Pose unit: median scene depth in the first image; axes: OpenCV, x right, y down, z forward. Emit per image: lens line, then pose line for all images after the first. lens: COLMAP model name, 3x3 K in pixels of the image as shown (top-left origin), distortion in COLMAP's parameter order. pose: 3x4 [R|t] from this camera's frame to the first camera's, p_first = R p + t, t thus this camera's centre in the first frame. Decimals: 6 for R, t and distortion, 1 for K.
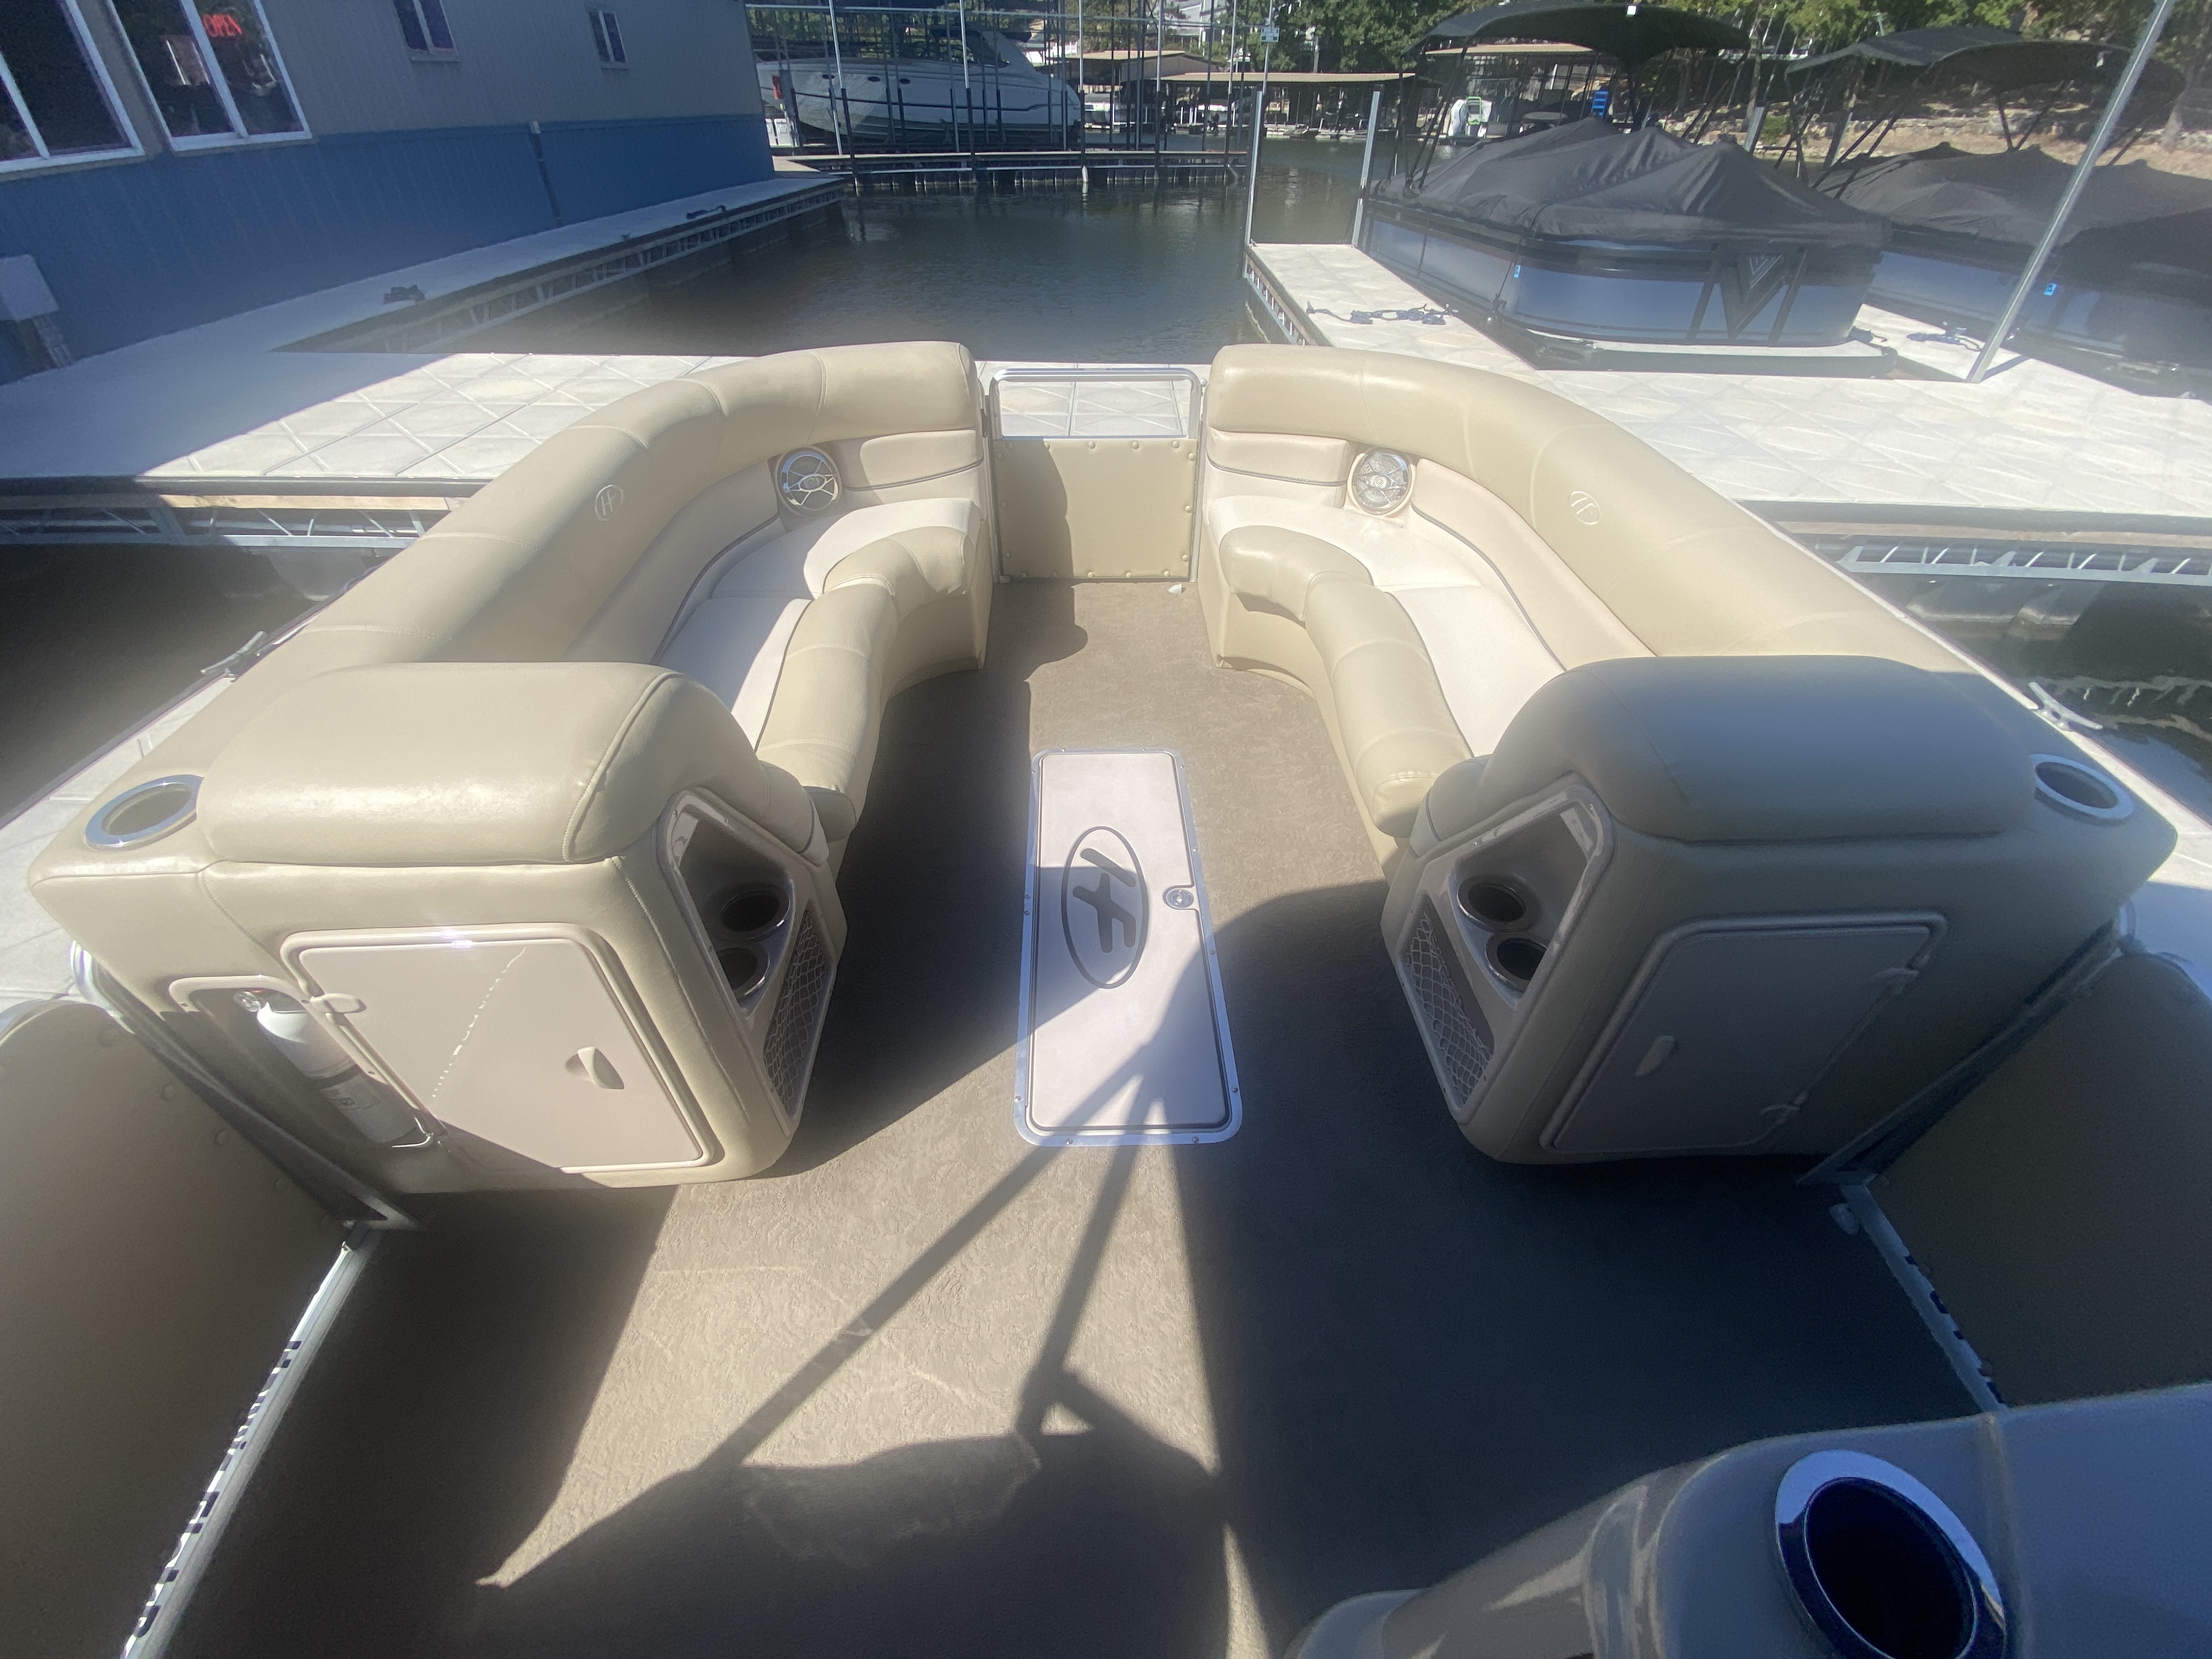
lens RADIAL K [[907.0, 0, 1108.4], [0, 907.0, 836.8], [0, 0, 1]] dist [-0.008629, -0.008797]
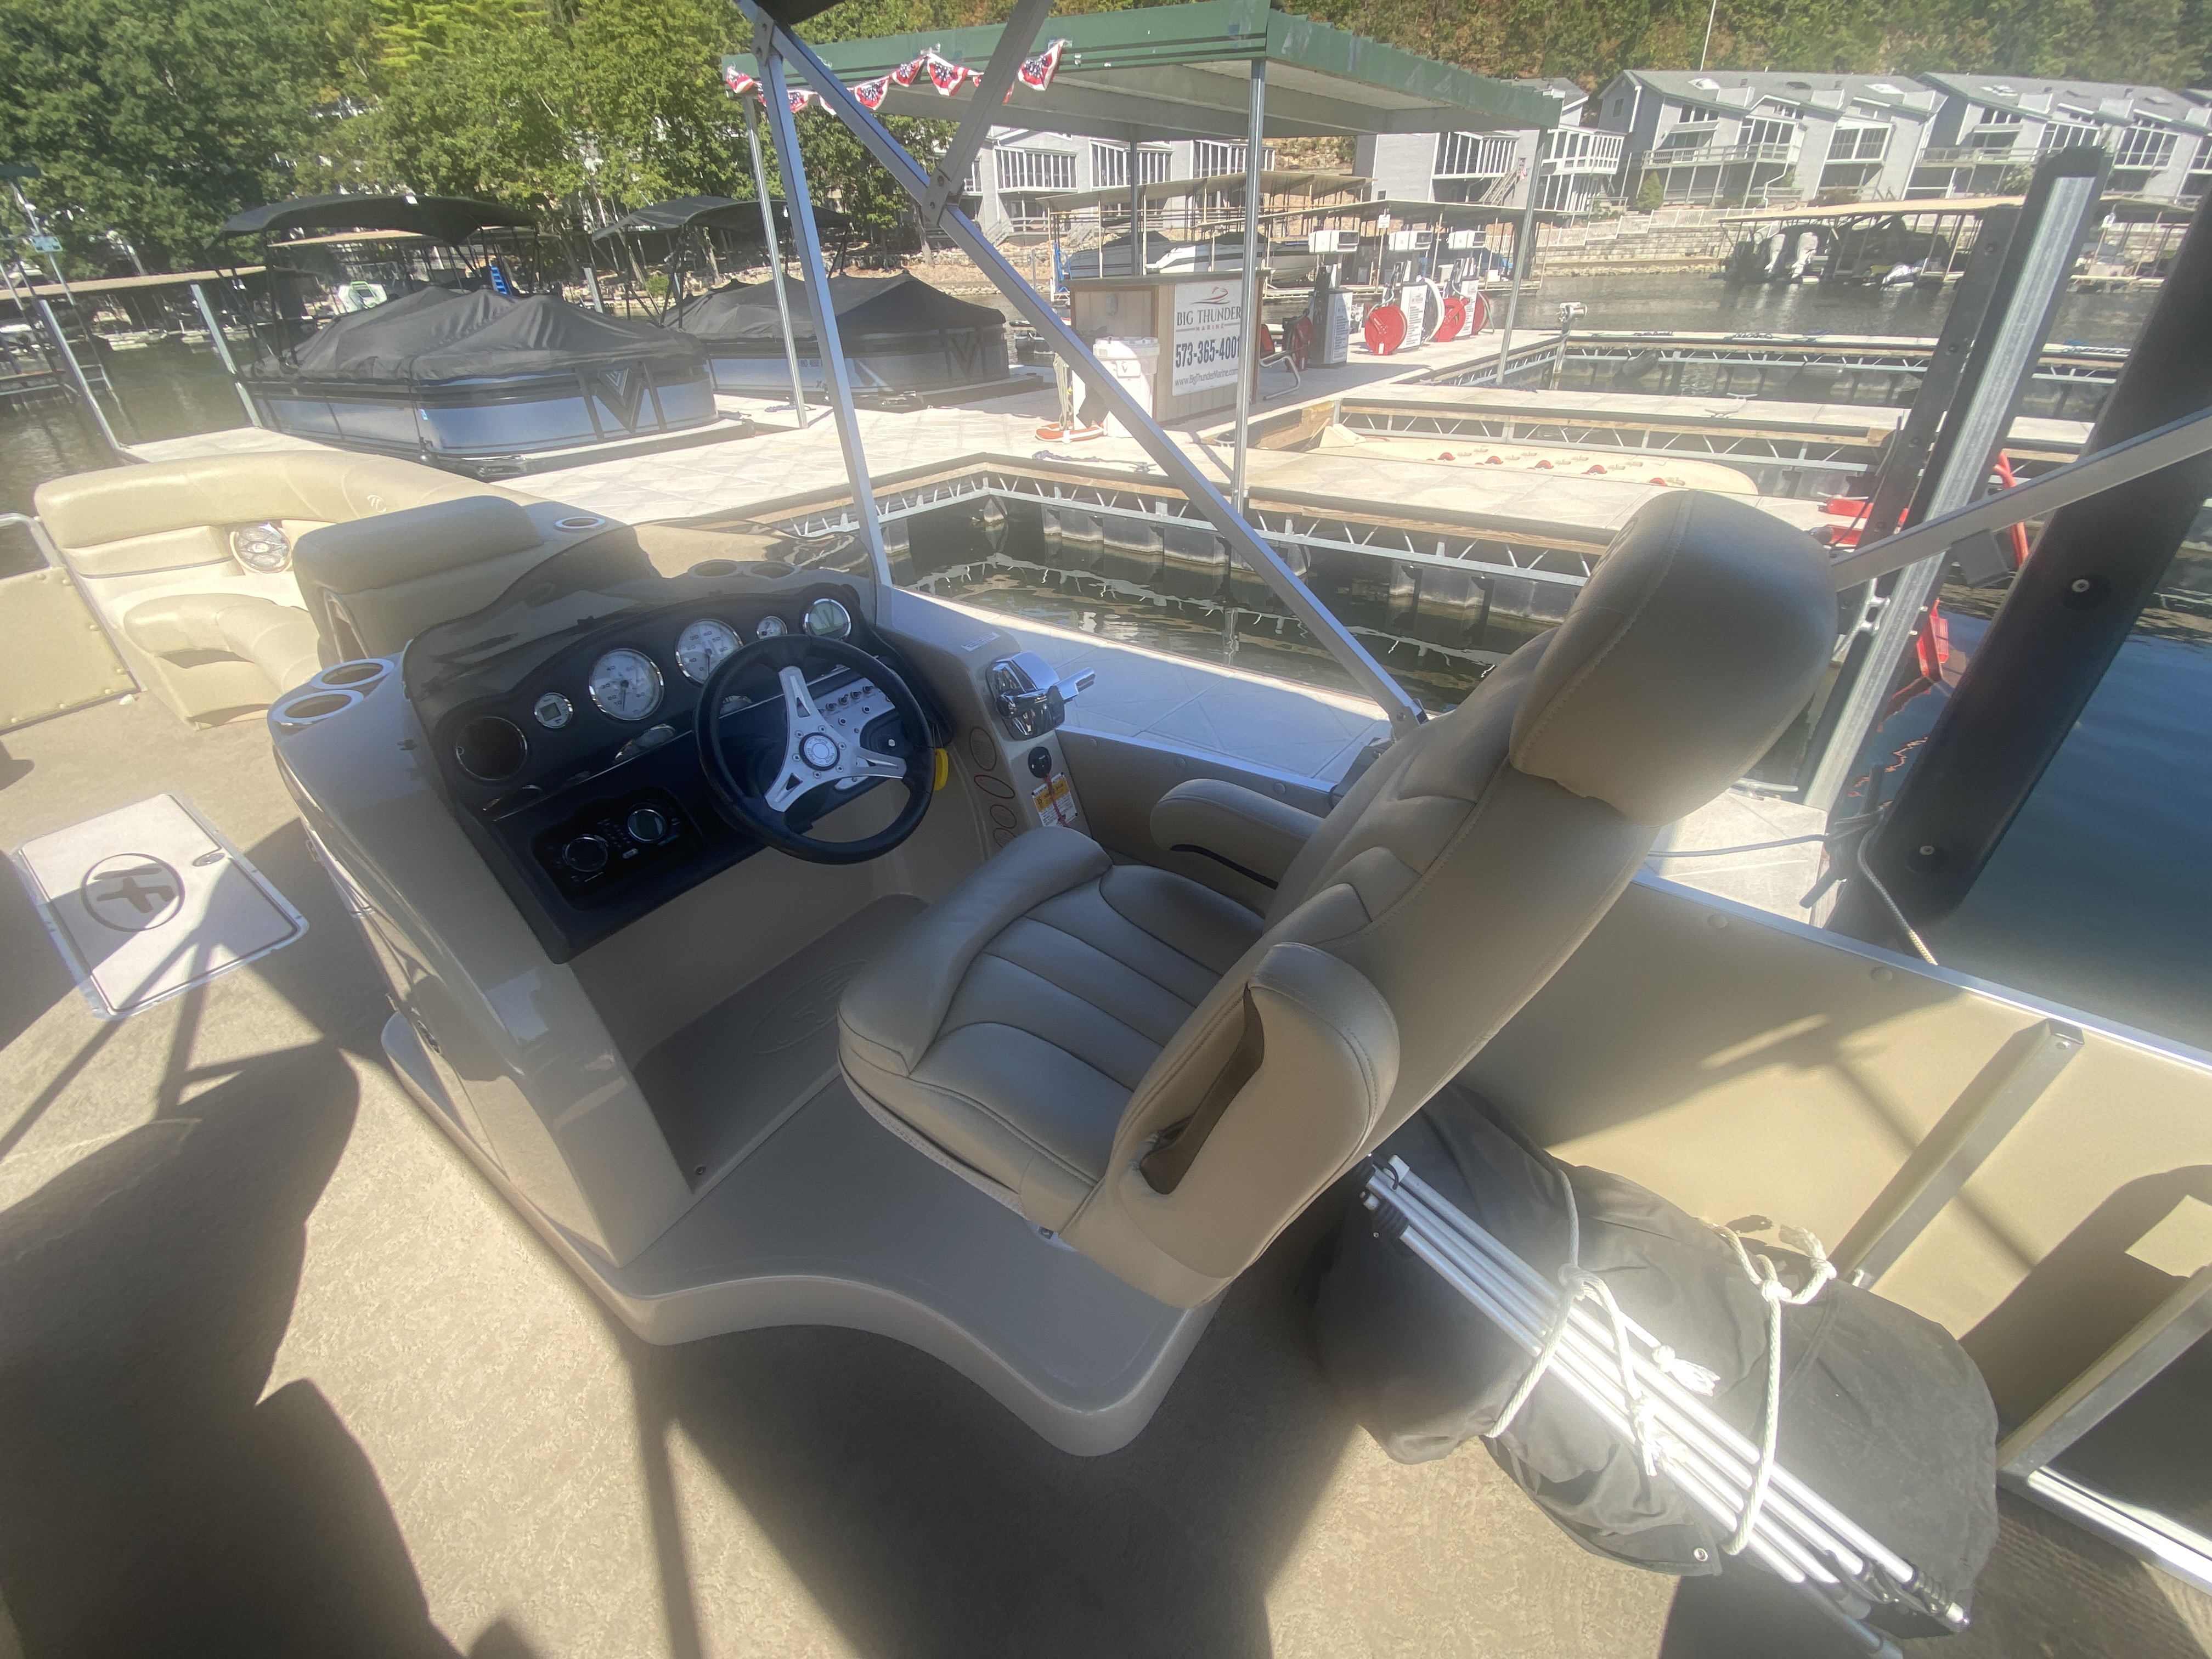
lens RADIAL K [[907.0, 0, 1112.9], [0, 907.0, 837.3], [0, 0, 1]] dist [-0.008629, -0.008797]
pose [[0.609344, -0.440490, 0.659294, 0.020832], [0.523699, 0.847901, 0.082481, 0.258987], [-0.595348, 0.295012, 0.747348, -0.276441]]
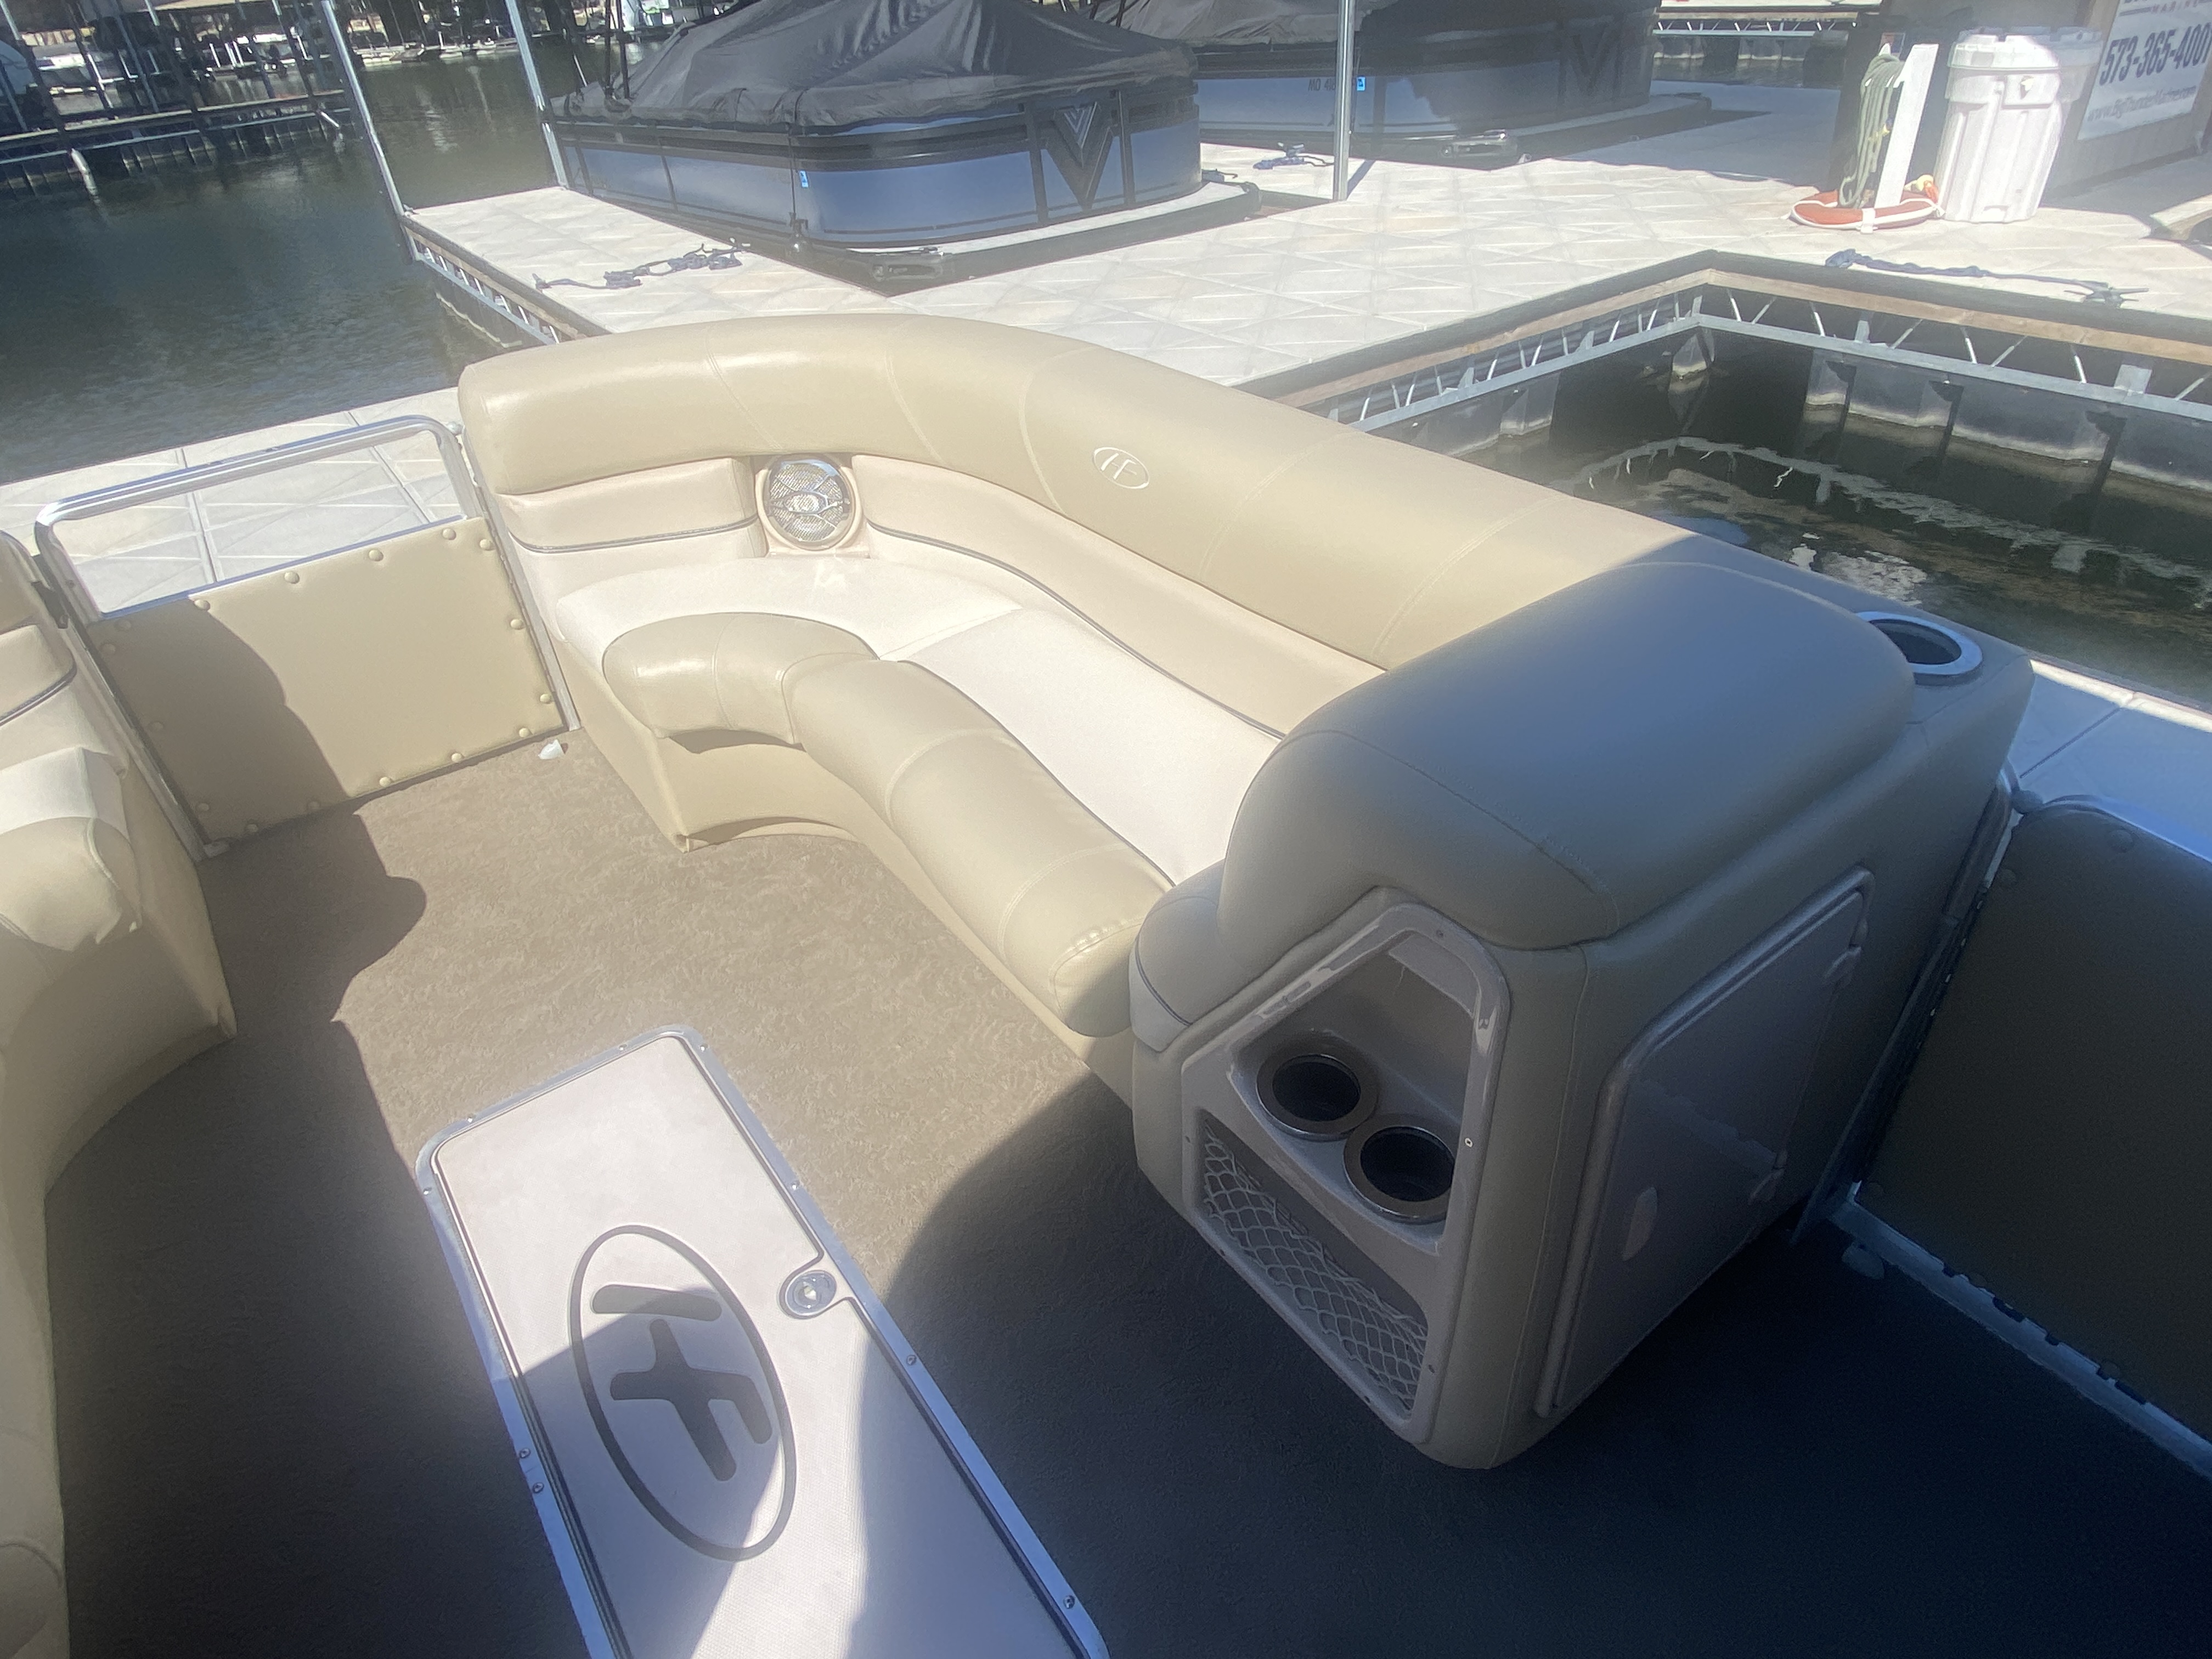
lens RADIAL K [[1280.9, 0, 1081.1], [0, 1280.9, 829.1], [0, 0, 1]] dist [0.012315, -0.017710]
pose [[0.827572, -0.371923, 0.420474, -0.003642], [0.415364, 0.909562, -0.012978, -0.047750], [-0.377620, 0.185391, 0.907212, 0.076411]]
